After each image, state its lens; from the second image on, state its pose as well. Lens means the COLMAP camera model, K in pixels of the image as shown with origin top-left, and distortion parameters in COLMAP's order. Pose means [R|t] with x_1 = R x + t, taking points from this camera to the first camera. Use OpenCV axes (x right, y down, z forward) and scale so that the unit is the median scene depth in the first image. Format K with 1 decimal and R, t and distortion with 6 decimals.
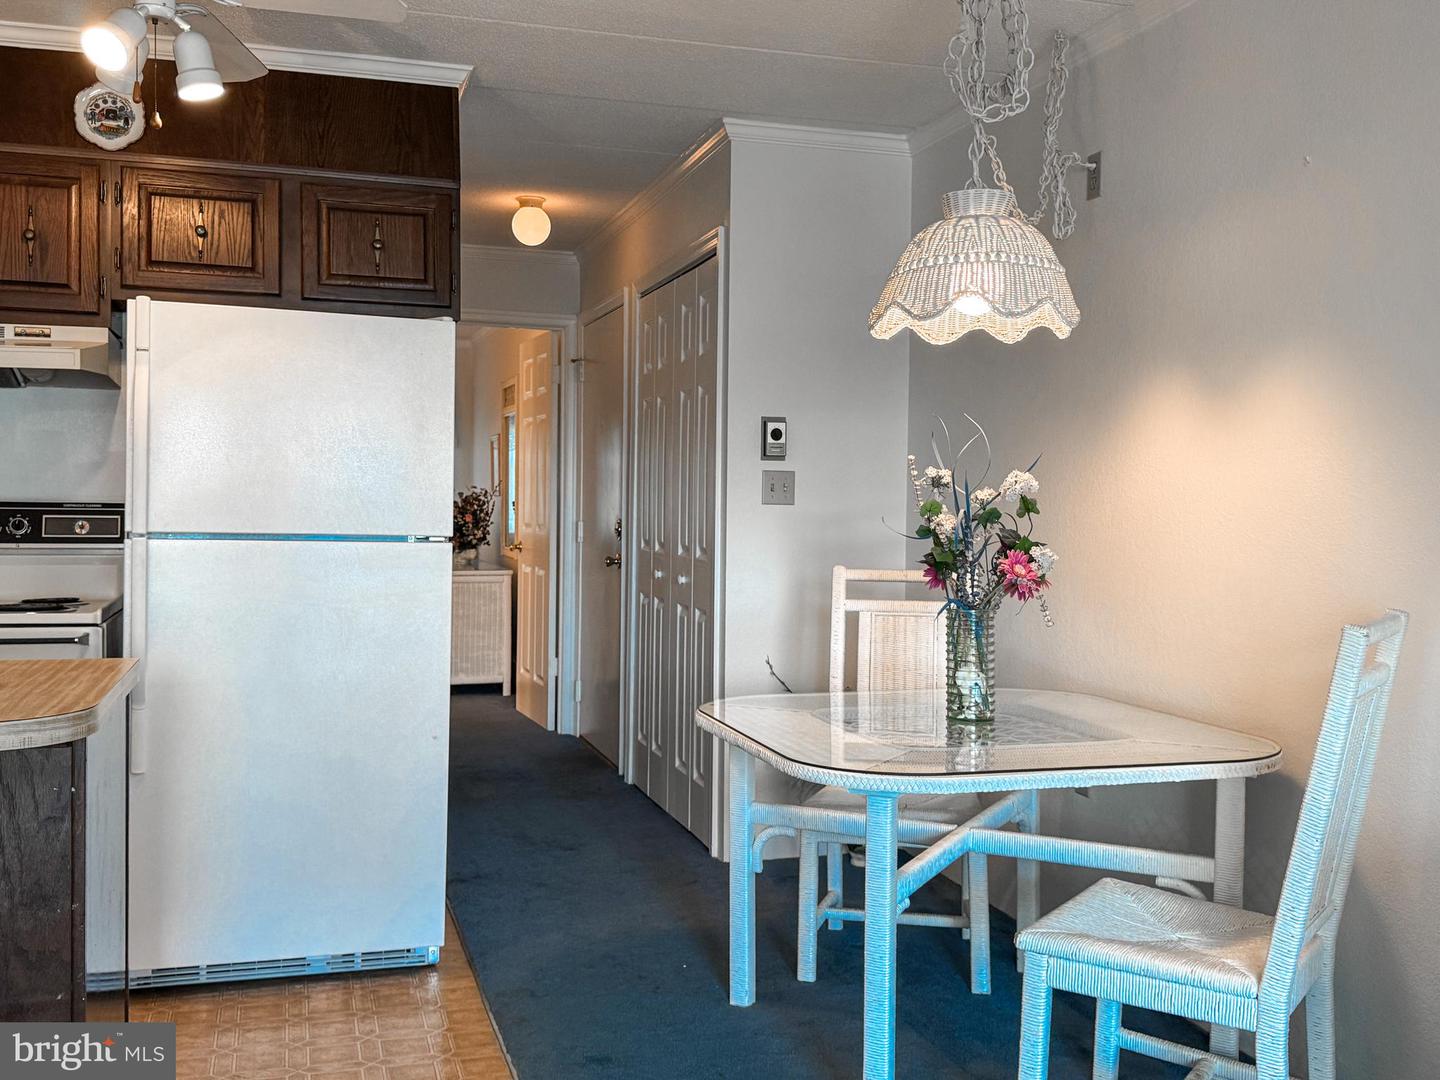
lens RADIAL K [[1431.6, 0, 717.2], [0, 1431.6, 535.3], [0, 0, 1]] dist [0.073309, 0.000000]
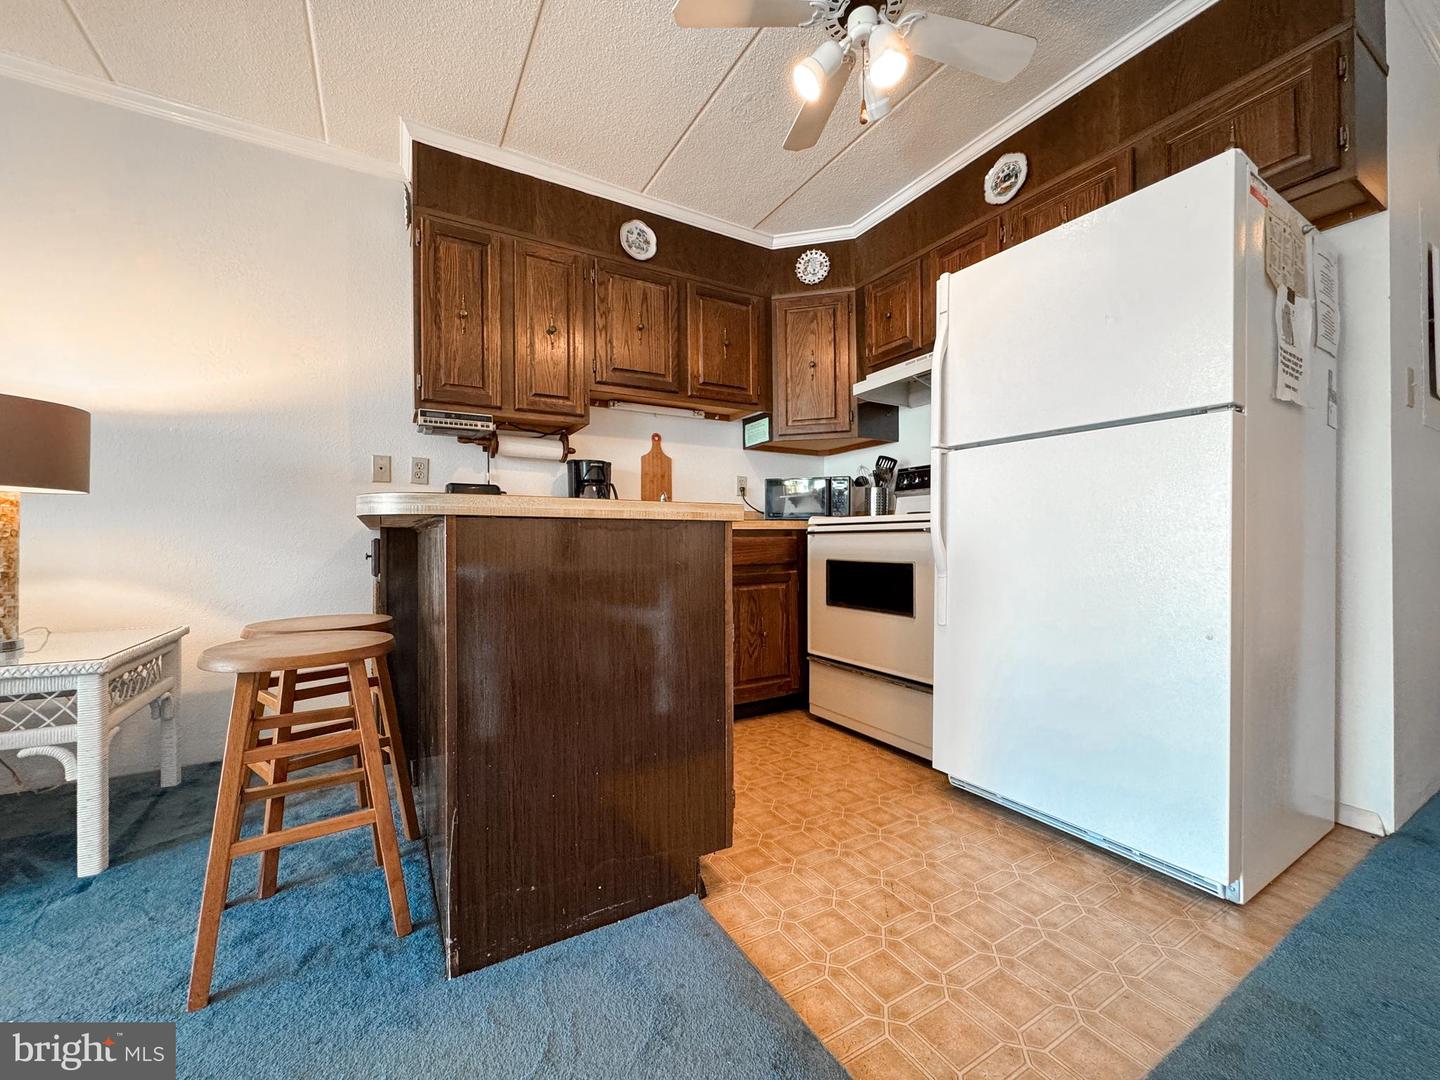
lens RADIAL K [[576.2, 0, 718.0], [0, 576.2, 540.5], [0, 0, 1]] dist [-0.003813, 0.000761]
pose [[0.241149, -0.015110, -0.970370, 0.068772], [-0.018158, 0.999634, -0.020078, 0.094757], [0.970318, 0.022462, 0.240787, 0.633091]]
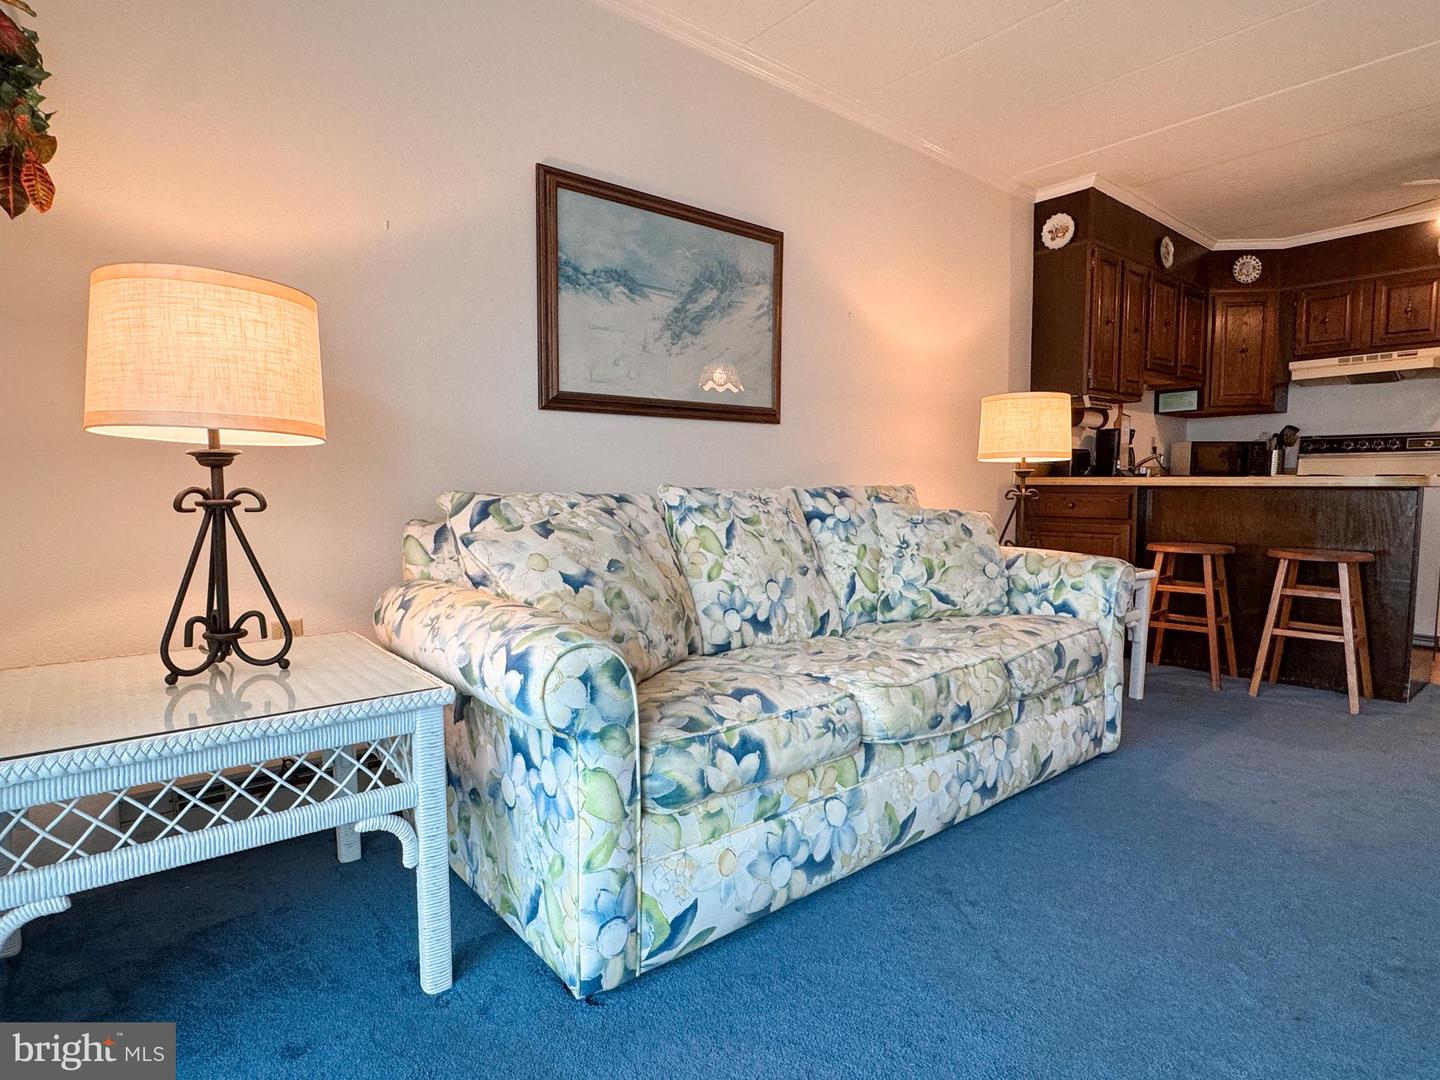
lens RADIAL K [[767.5, 0, 733.9], [0, 767.5, 530.3], [0, 0, 1]] dist [-0.005244, 0.000927]
pose [[0.406677, 0.047298, -0.912347, 0.188142], [-0.018679, 0.998881, 0.043458, 0.100287], [0.913381, -0.000632, 0.407106, -0.411515]]
